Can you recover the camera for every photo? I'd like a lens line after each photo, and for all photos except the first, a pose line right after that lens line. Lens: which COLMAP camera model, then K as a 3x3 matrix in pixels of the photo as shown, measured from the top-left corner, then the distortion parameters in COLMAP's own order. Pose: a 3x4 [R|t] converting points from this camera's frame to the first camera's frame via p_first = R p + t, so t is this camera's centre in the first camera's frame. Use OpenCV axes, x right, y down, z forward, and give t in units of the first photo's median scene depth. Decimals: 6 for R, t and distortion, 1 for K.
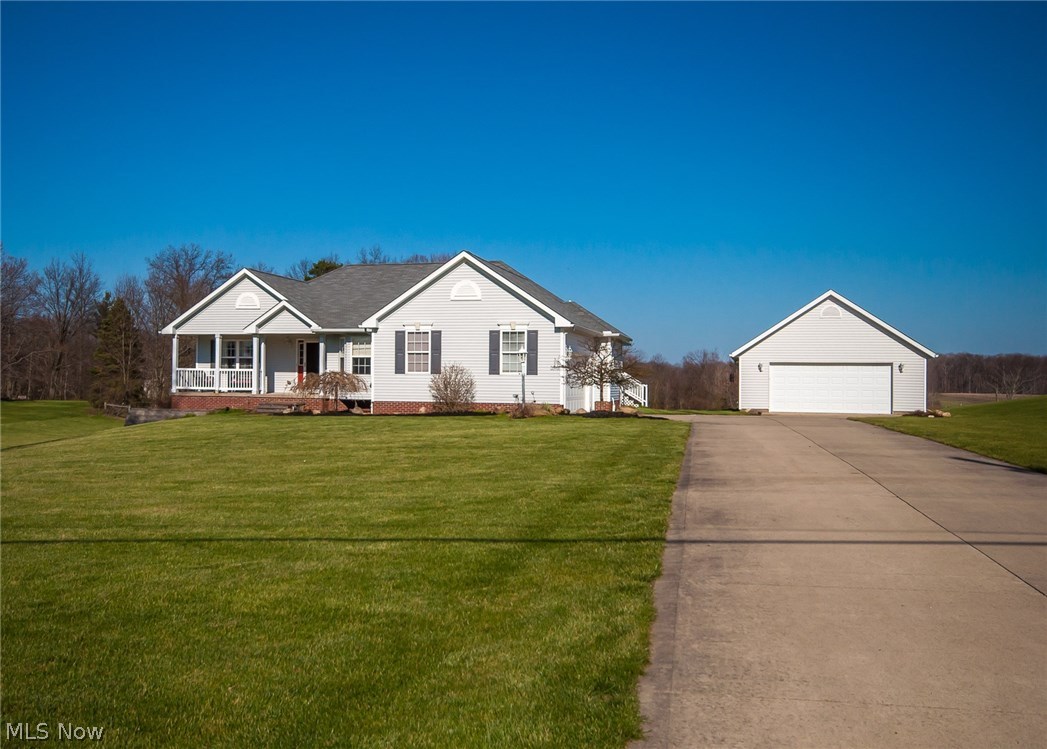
lens RADIAL K [[950.3, 0, 501.5], [0, 950.3, 378.6], [0, 0, 1]] dist [0.016142, 0.000120]
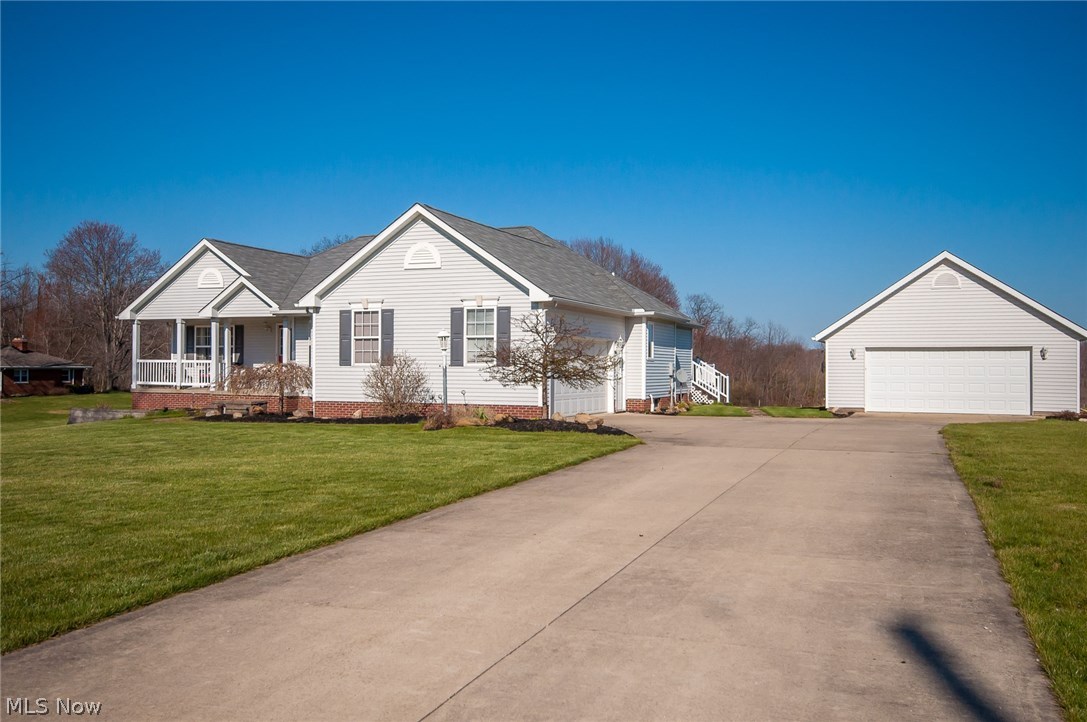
lens RADIAL K [[924.4, 0, 562.6], [0, 924.4, 362.7], [0, 0, 1]] dist [0.016942, 0.019487]
pose [[0.992056, -0.006057, -0.125653, 0.143746], [0.005520, 0.999974, -0.004617, -0.002675], [0.125678, 0.003887, 0.992063, 0.242480]]
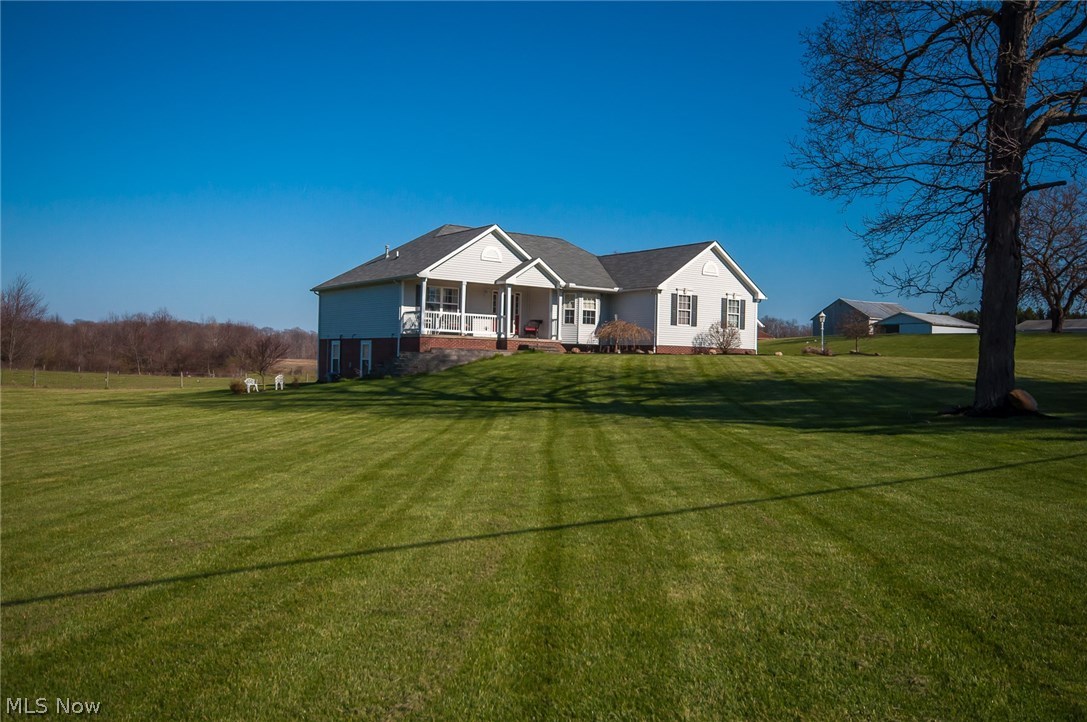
lens RADIAL K [[924.4, 0, 544.2], [0, 924.4, 361.8], [0, 0, 1]] dist [0.016942, 0.019487]
pose [[0.623120, 0.006774, 0.782097, -1.102389], [-0.023697, 0.999667, 0.010222, 0.033047], [-0.781767, -0.024903, 0.623073, 0.284361]]
